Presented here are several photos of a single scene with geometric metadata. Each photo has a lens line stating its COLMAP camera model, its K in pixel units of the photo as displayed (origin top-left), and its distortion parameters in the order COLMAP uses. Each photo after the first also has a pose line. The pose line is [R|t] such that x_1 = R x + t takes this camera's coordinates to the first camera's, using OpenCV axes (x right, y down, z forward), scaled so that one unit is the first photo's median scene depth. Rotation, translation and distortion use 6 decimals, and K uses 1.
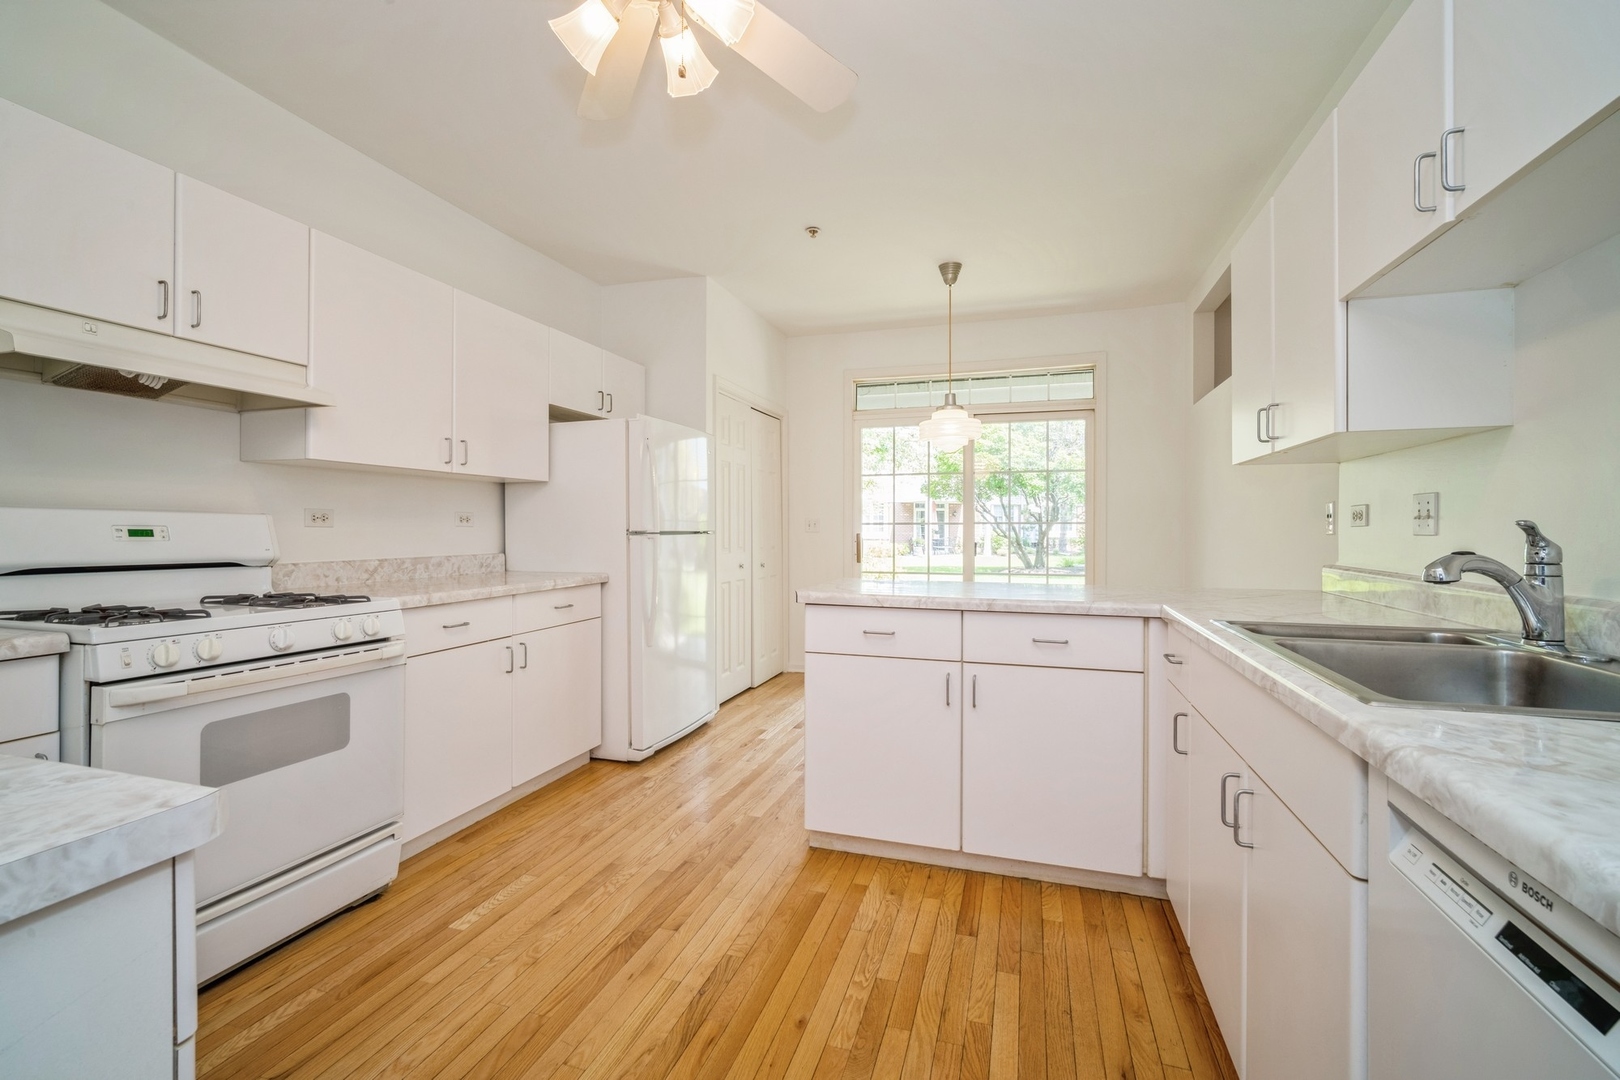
lens RADIAL K [[698.2, 0, 809.8], [0, 698.2, 533.5], [0, 0, 1]] dist [0.000356, -0.000001]
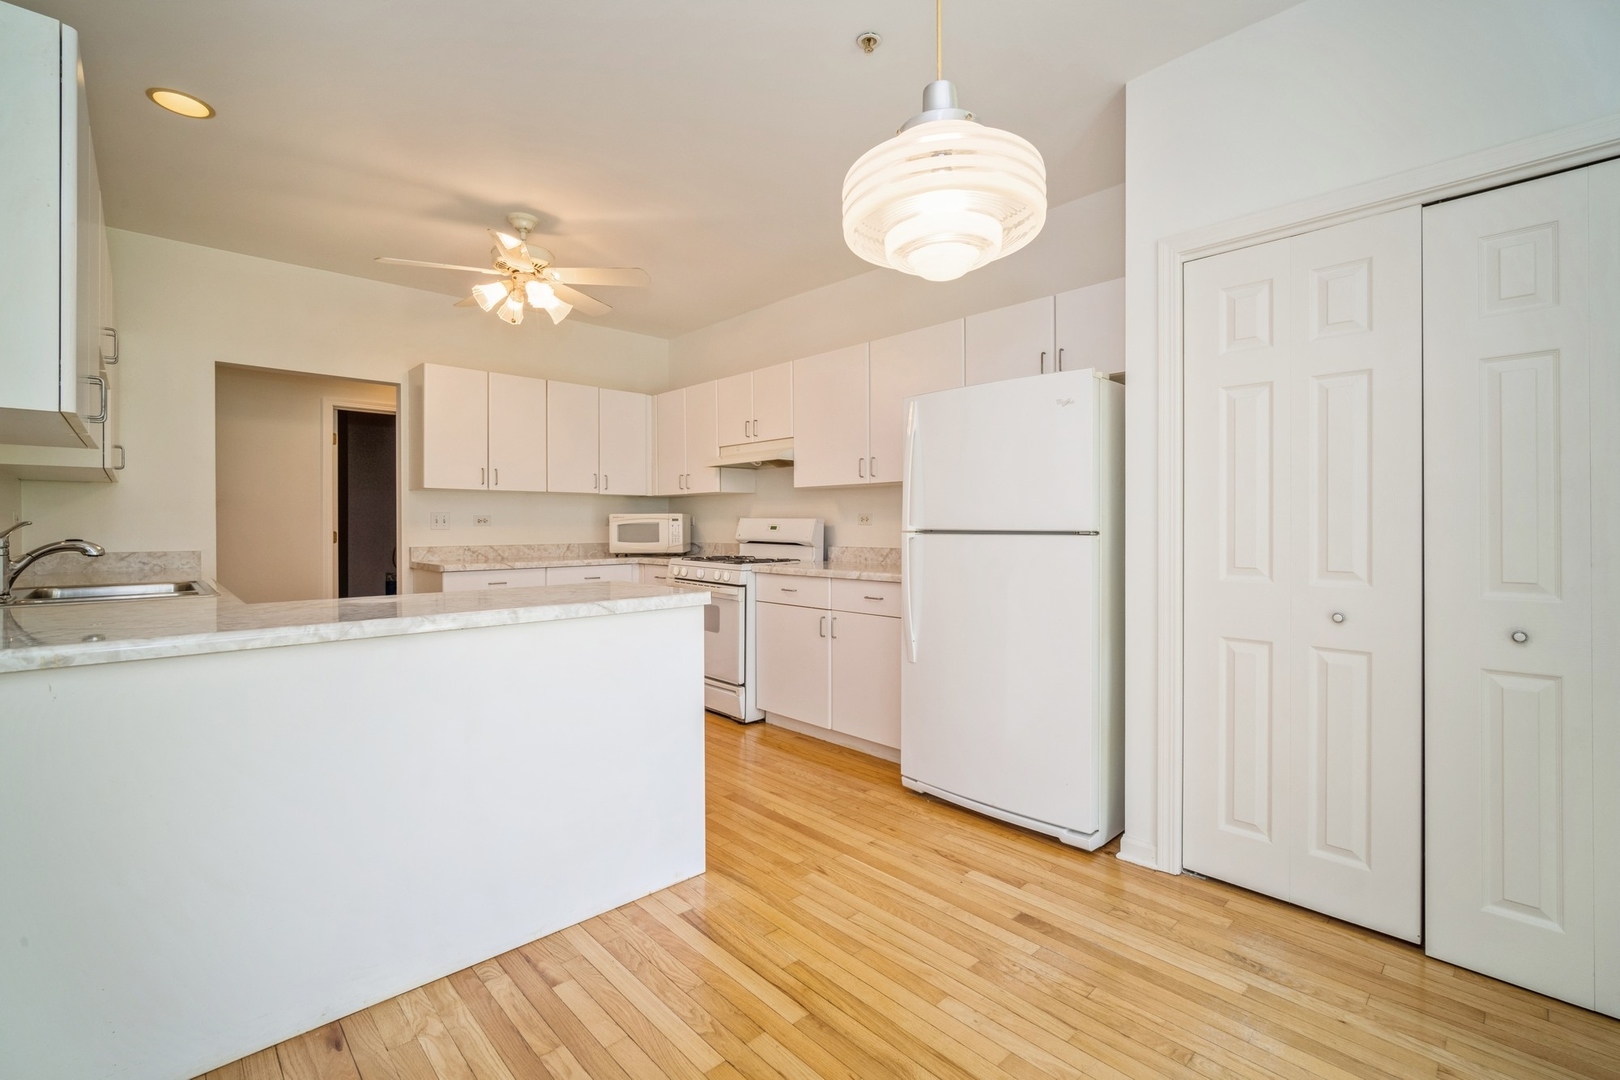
lens RADIAL K [[698.2, 0, 810.1], [0, 698.2, 528.6], [0, 0, 1]] dist [0.000356, -0.000001]
pose [[-0.479986, 0.003406, -0.877269, 0.654618], [-0.005046, 0.999965, 0.006643, -0.010050], [0.877262, 0.007615, -0.479952, 1.445545]]
